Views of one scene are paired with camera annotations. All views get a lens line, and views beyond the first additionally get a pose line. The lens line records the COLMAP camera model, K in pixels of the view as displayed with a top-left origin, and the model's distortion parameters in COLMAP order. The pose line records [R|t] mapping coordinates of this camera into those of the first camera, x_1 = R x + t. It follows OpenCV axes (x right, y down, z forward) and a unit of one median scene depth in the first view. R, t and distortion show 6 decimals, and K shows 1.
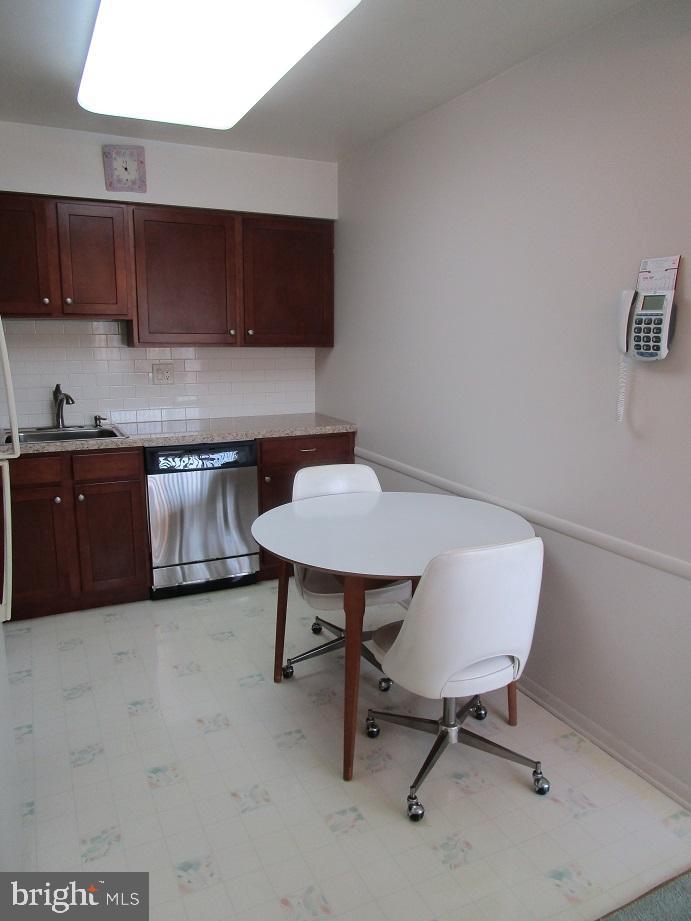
lens RADIAL K [[634.2, 0, 347.3], [0, 634.2, 470.7], [0, 0, 1]] dist [-0.005642, -0.052463]
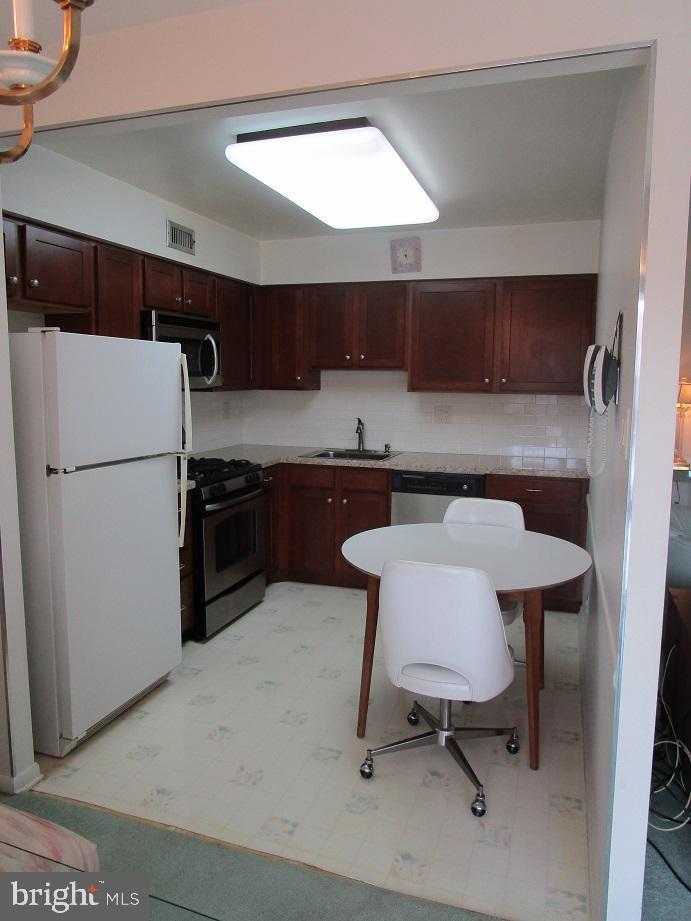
lens RADIAL K [[665.2, 0, 341.2], [0, 665.2, 458.9], [0, 0, 1]] dist [0.024593, 0.000691]
pose [[0.699264, 0.085817, -0.709694, 0.566615], [-0.156484, 0.987066, -0.034827, 0.003985], [0.697526, 0.135409, 0.703649, -0.008266]]
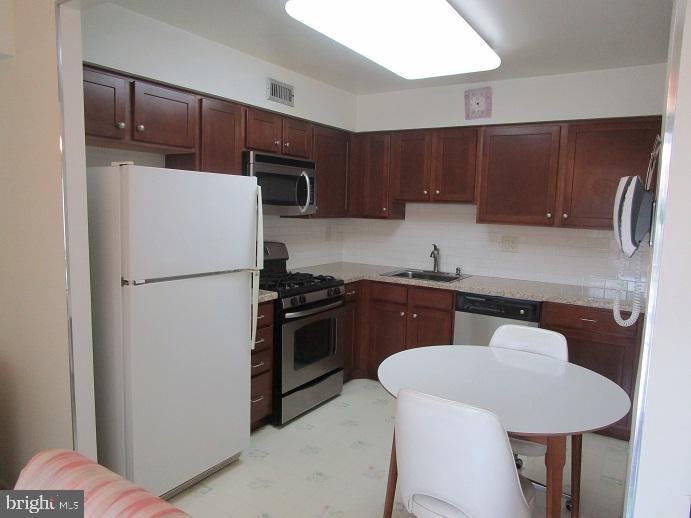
lens RADIAL K [[493.1, 0, 340.6], [0, 493.1, 262.0], [0, 0, 1]] dist [-0.014681, 0.003332]
pose [[0.506246, 0.103744, -0.856127, 0.509746], [-0.209120, 0.977876, -0.005160, -0.042433], [0.836651, 0.181645, 0.516741, 0.198267]]
